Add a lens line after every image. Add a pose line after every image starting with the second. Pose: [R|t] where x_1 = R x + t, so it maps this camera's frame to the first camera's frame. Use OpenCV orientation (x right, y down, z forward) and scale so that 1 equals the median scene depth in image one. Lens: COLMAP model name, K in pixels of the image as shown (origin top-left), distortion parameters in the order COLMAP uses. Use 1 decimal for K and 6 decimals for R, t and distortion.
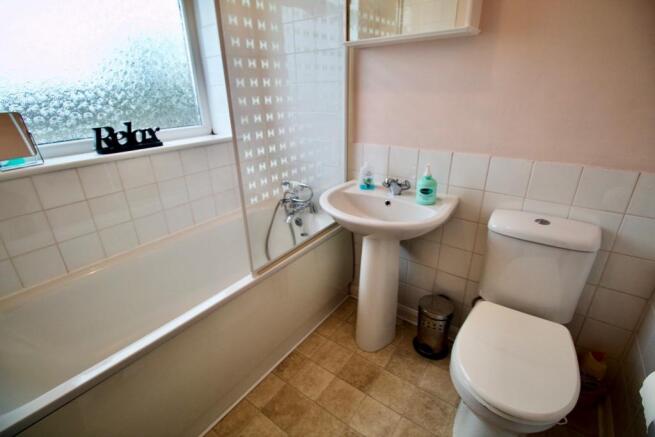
lens RADIAL K [[307.2, 0, 325.8], [0, 307.2, 213.9], [0, 0, 1]] dist [-0.002045, -0.000780]
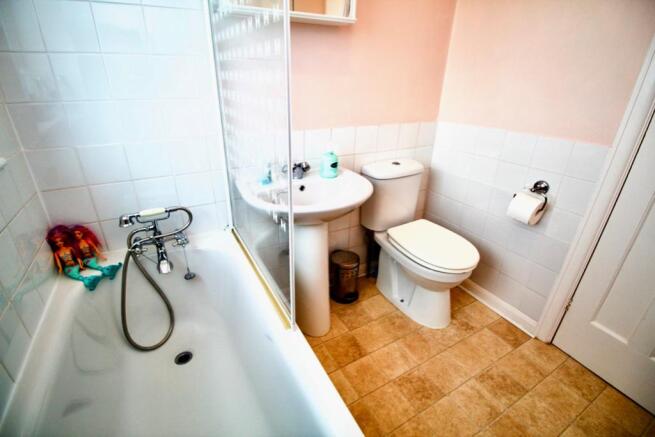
lens RADIAL K [[307.2, 0, 325.8], [0, 307.2, 213.9], [0, 0, 1]] dist [-0.002045, -0.000780]
pose [[0.402298, -0.359758, 0.841861, -0.677082], [0.312956, 0.918201, 0.242829, -0.190538], [-0.860357, 0.165776, 0.481979, 0.519378]]
